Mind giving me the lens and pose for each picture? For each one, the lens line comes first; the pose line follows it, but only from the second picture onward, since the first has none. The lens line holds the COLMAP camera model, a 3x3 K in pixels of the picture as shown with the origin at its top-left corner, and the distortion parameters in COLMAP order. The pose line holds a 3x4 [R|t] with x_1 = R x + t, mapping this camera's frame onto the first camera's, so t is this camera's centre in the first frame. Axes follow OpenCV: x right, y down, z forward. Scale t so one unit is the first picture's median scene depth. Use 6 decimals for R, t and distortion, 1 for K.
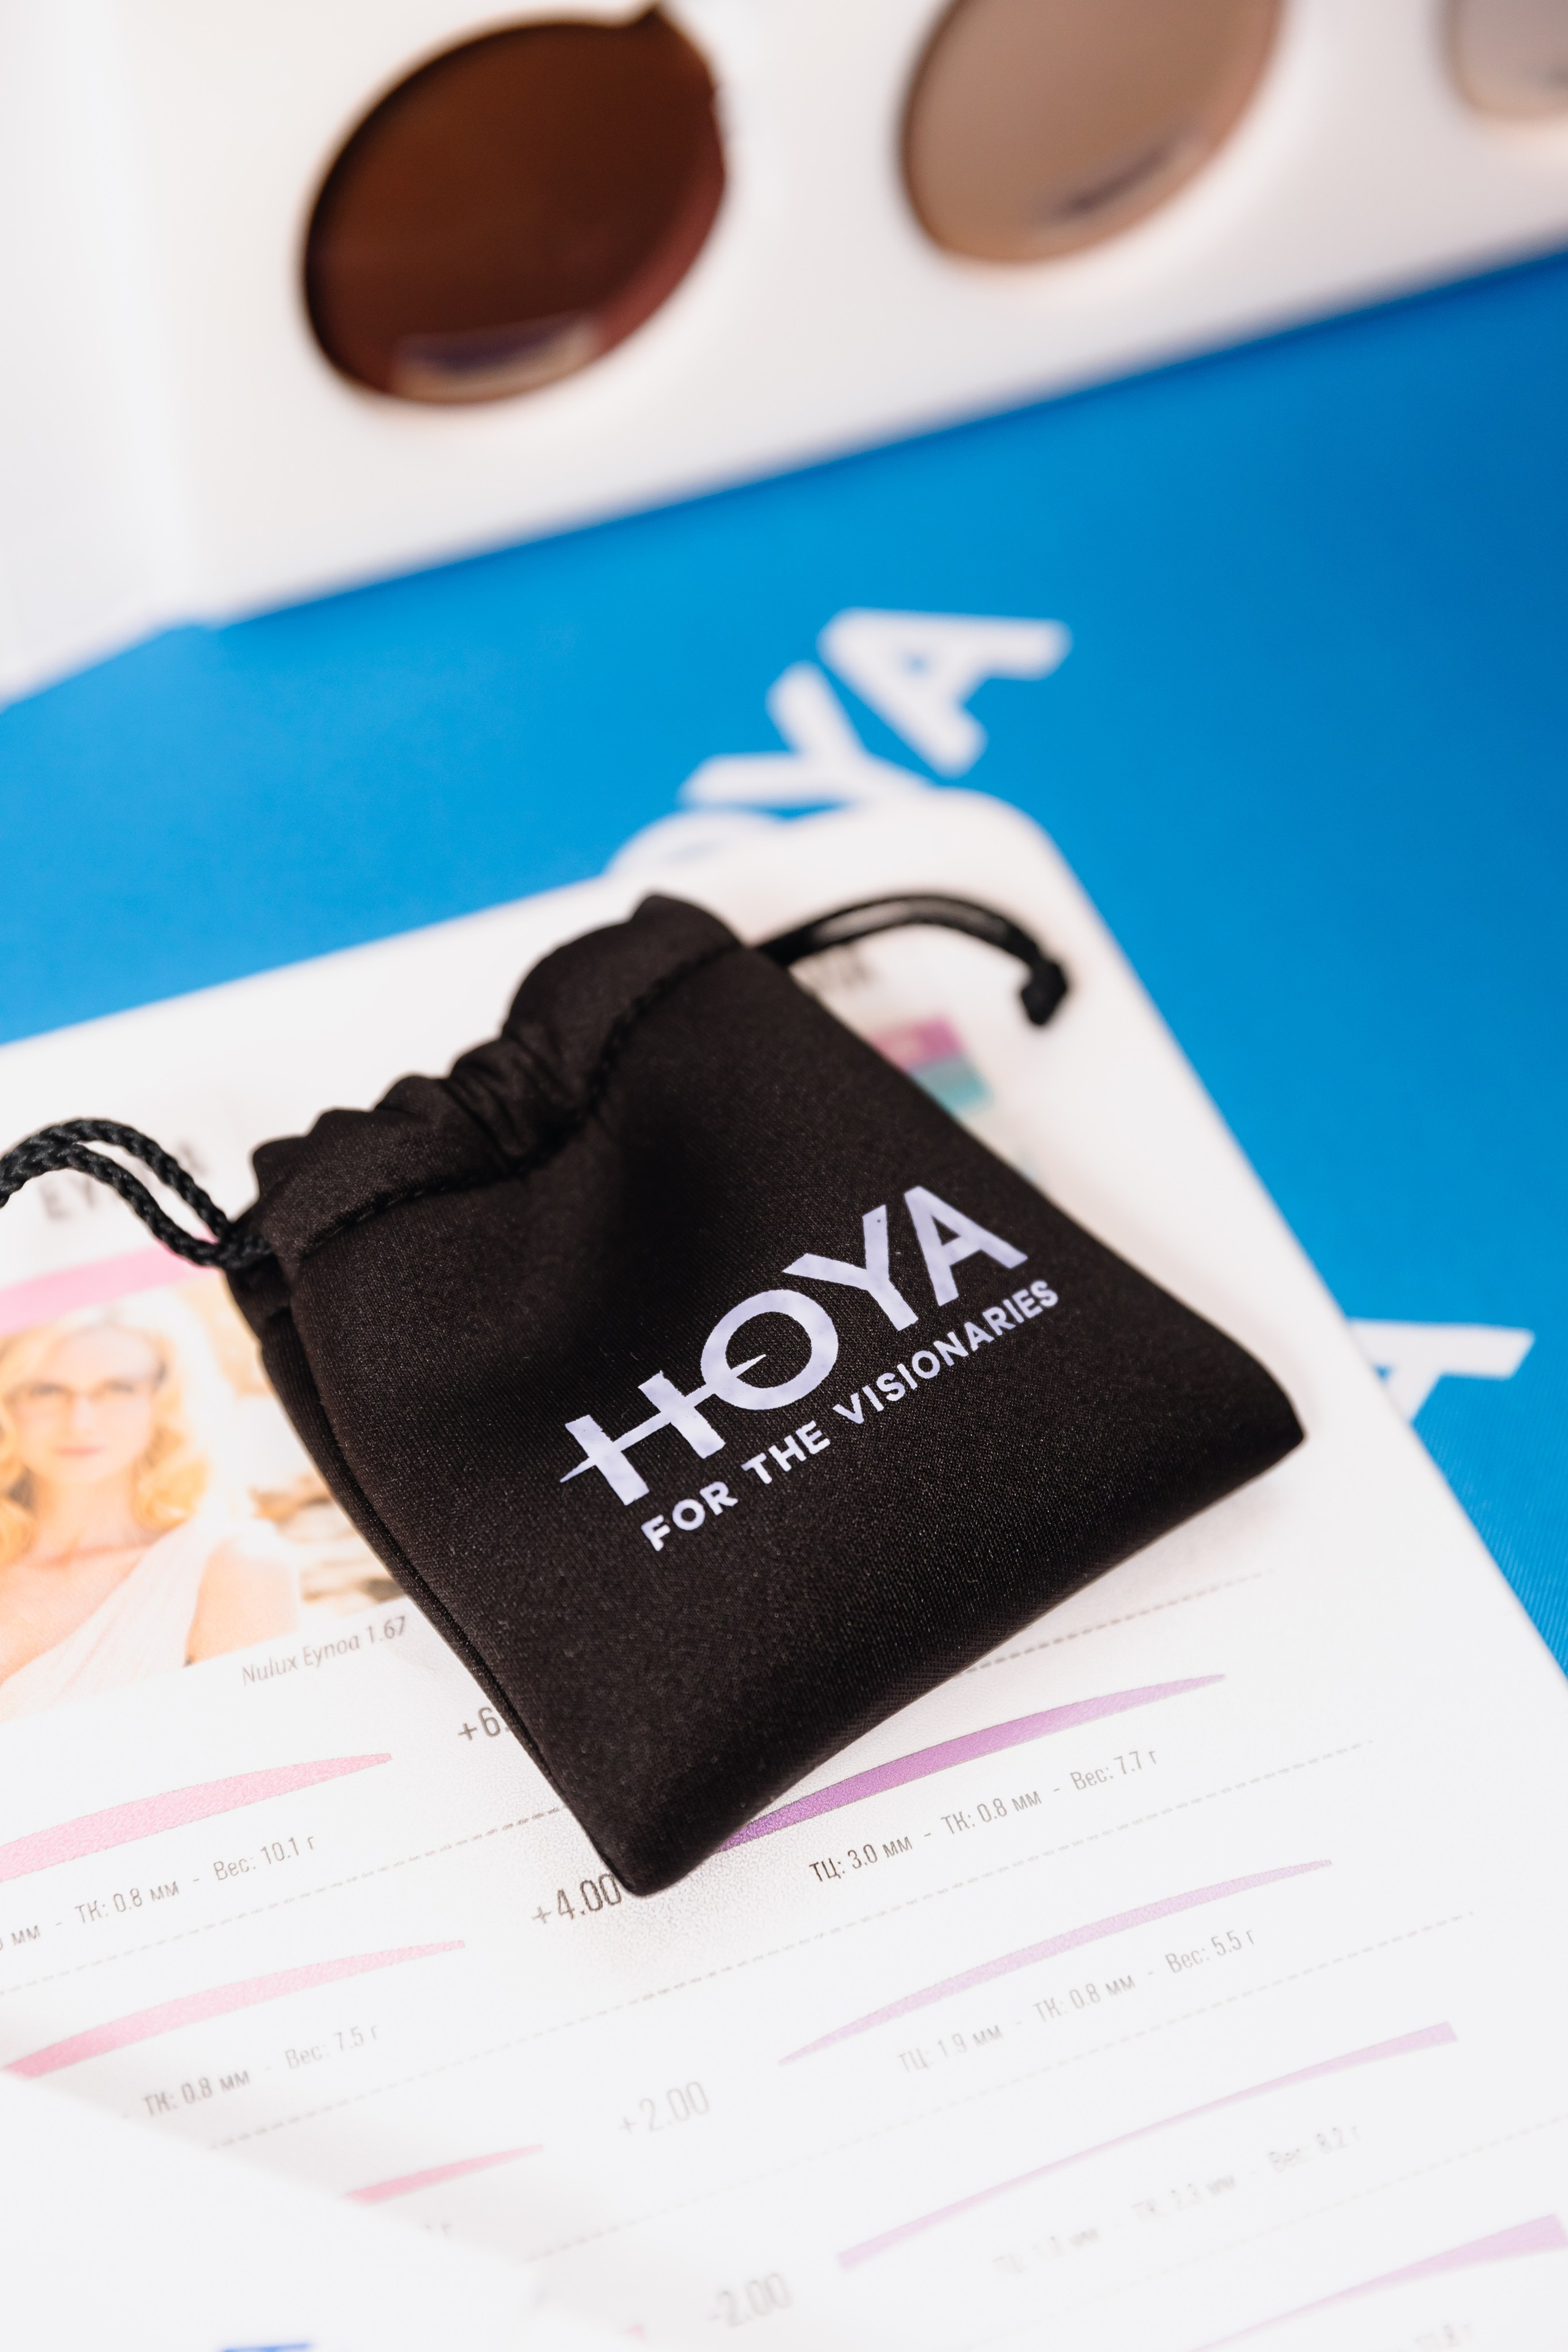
lens RADIAL K [[4071.5, 0, 784.0], [0, 4071.5, 1176.0], [0, 0, 1]] dist [-0.033447, 0.120077]
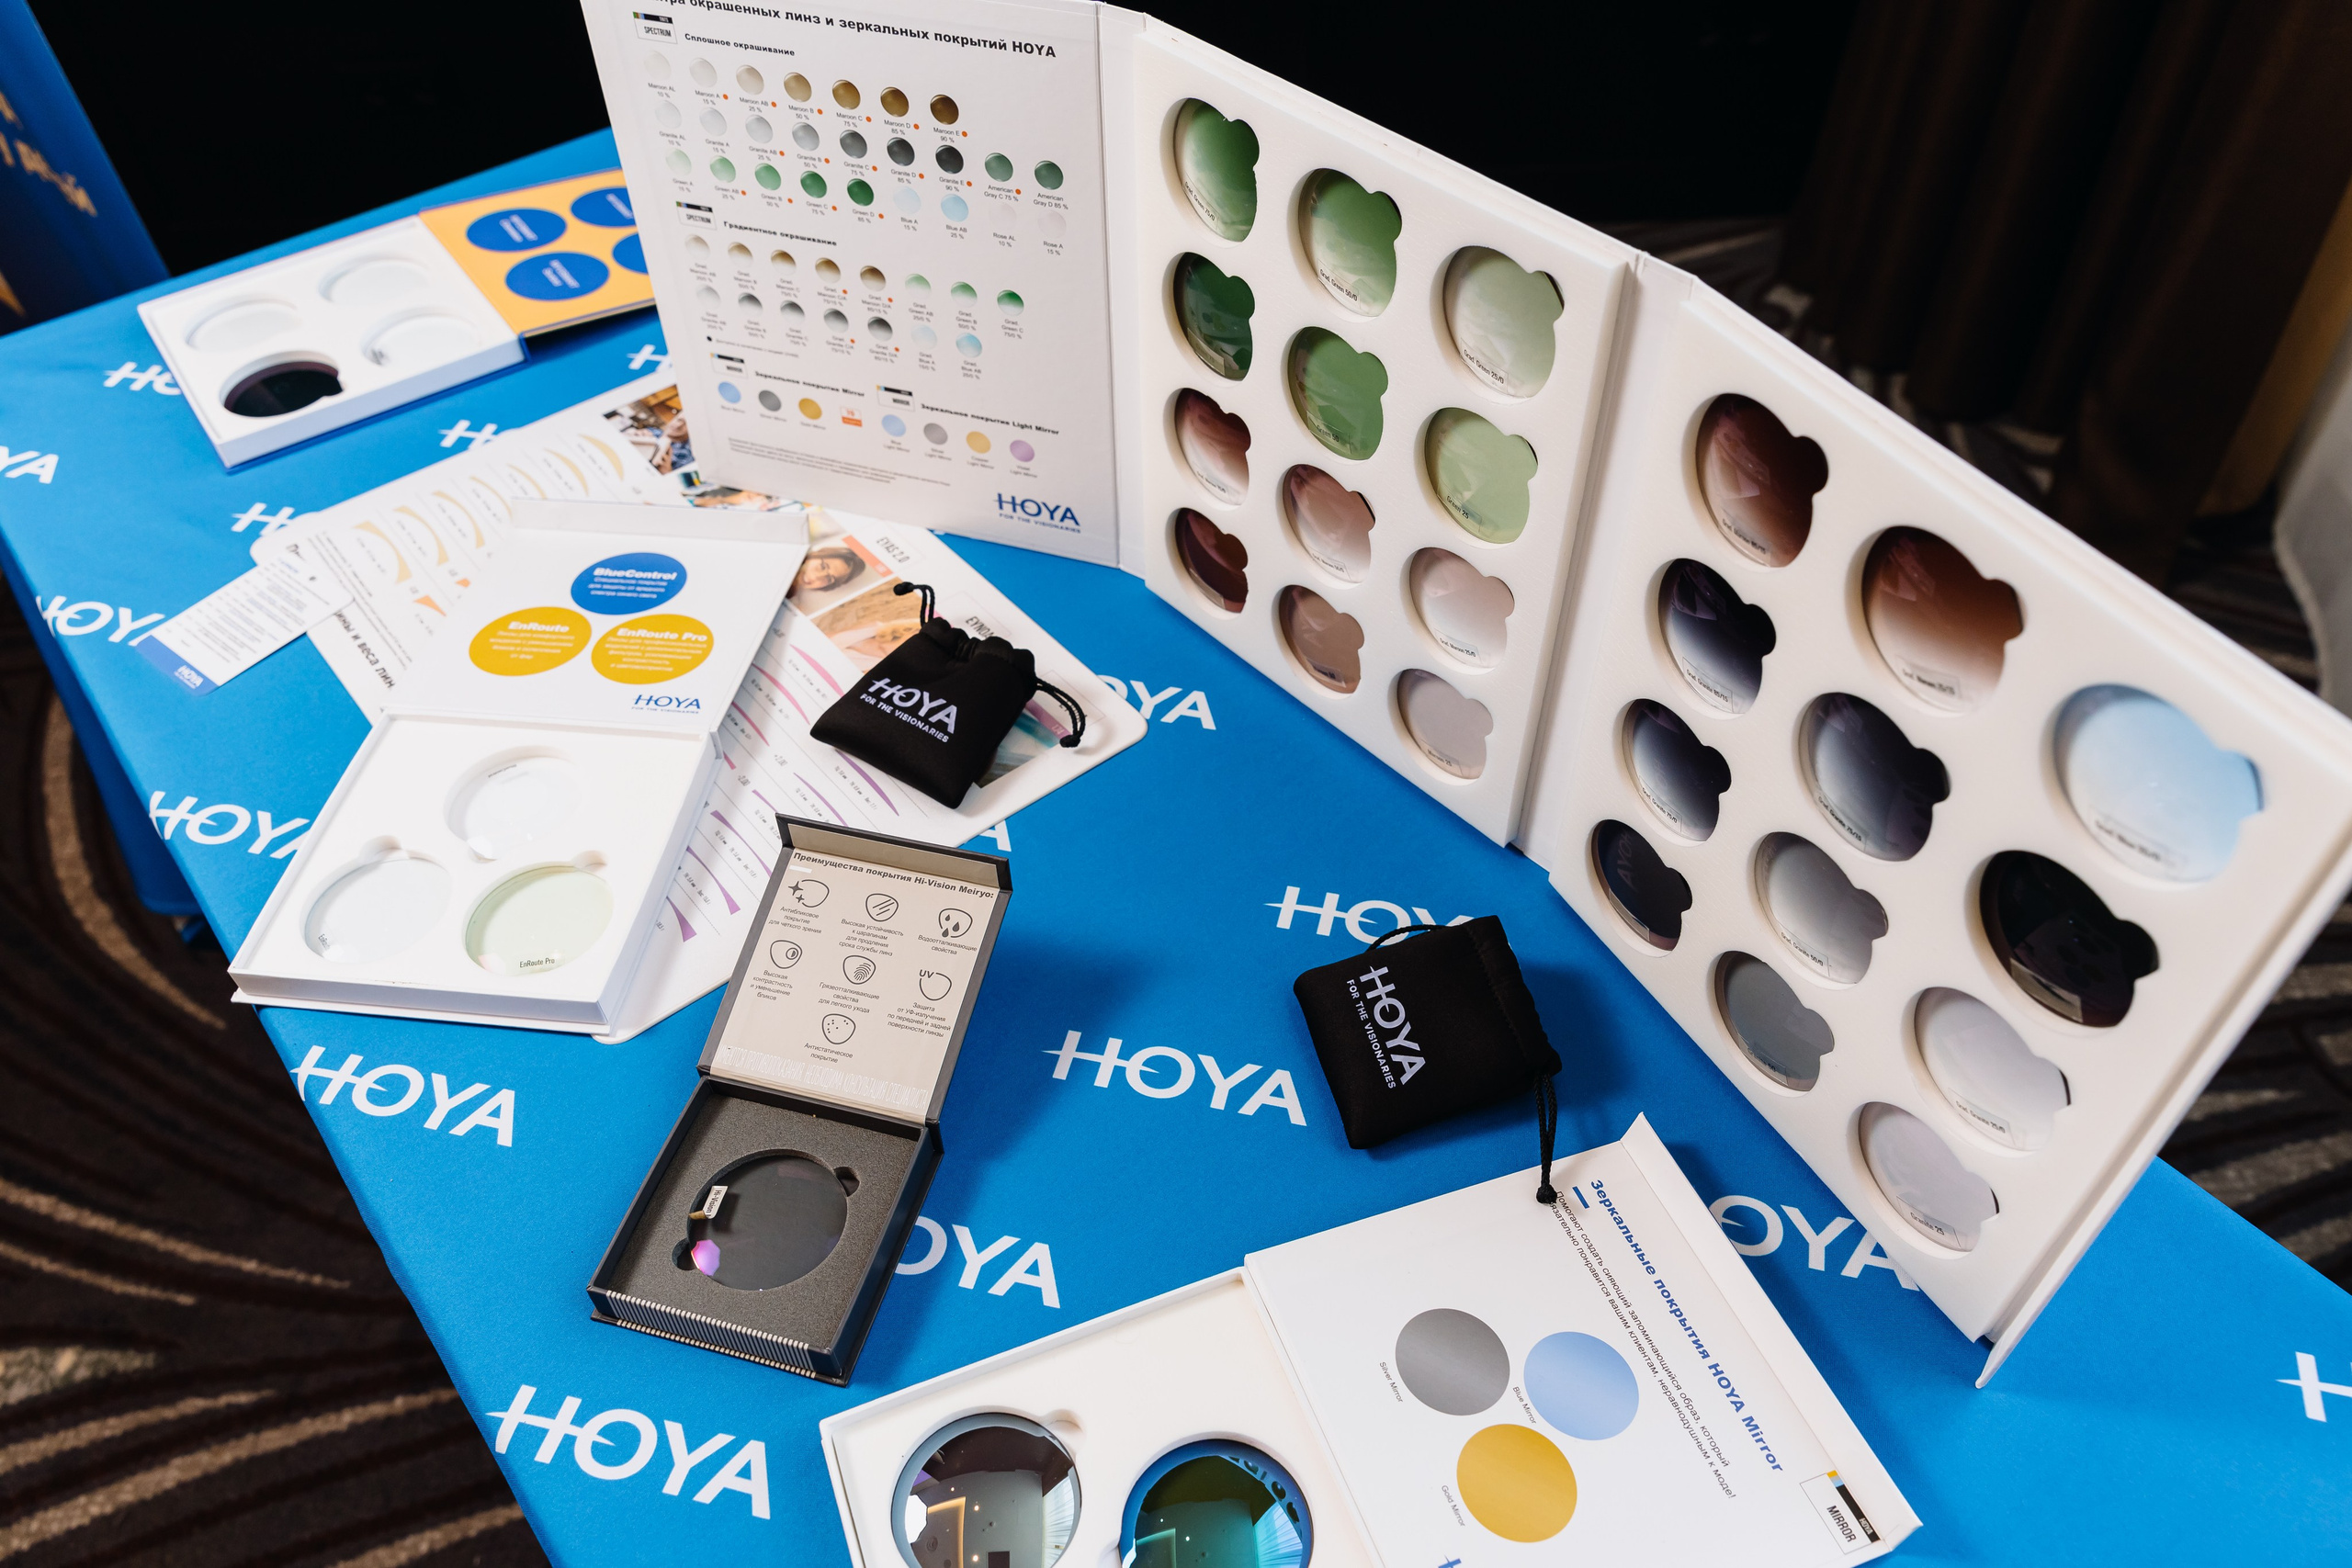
lens RADIAL K [[1743.8, 0, 1176.0], [0, 1743.8, 784.0], [0, 0, 1]] dist [0.005006, 0.004831]
pose [[0.301919, 0.693407, -0.654242, 1.501906], [-0.707347, 0.623032, 0.333903, -0.801357], [0.639145, 0.361964, 0.678584, -0.174412]]
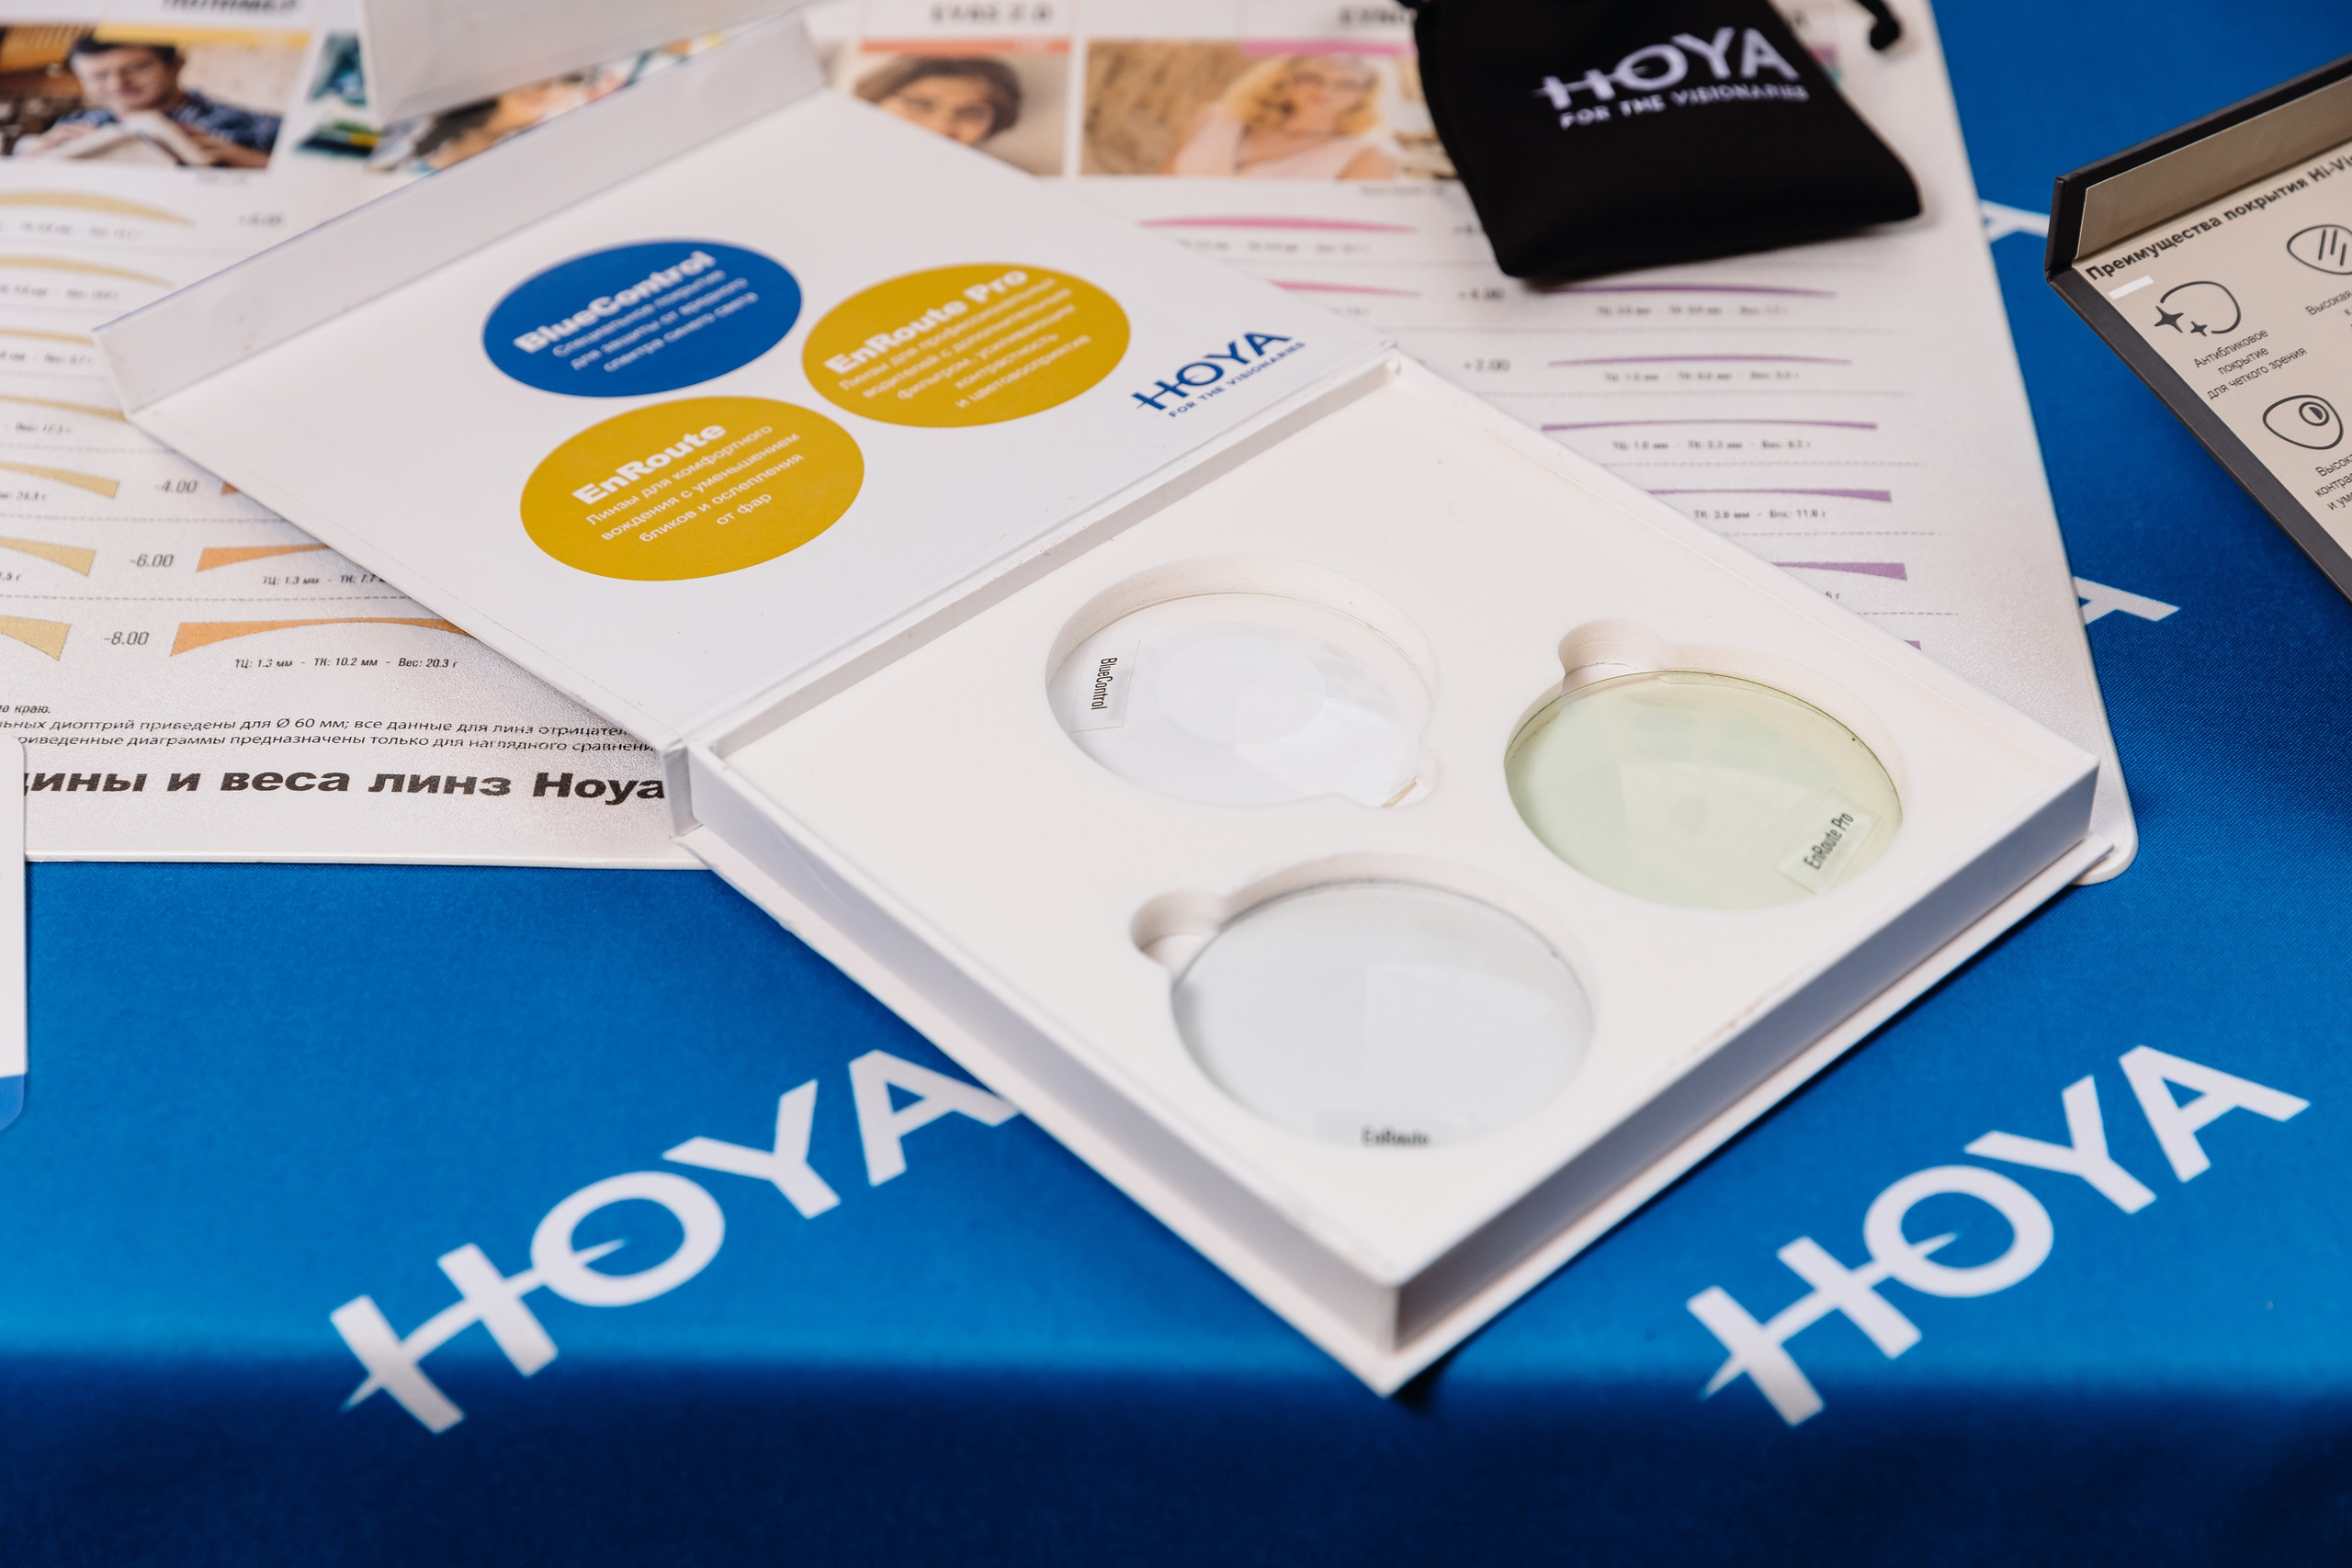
lens RADIAL K [[4071.1, 0, 1176.0], [0, 4071.1, 784.0], [0, 0, 1]] dist [-0.033447, 0.120077]
pose [[0.925224, 0.251909, -0.283728, 0.426627], [-0.290575, 0.951299, -0.102939, 0.636941], [0.243979, 0.177686, 0.953363, -0.882113]]
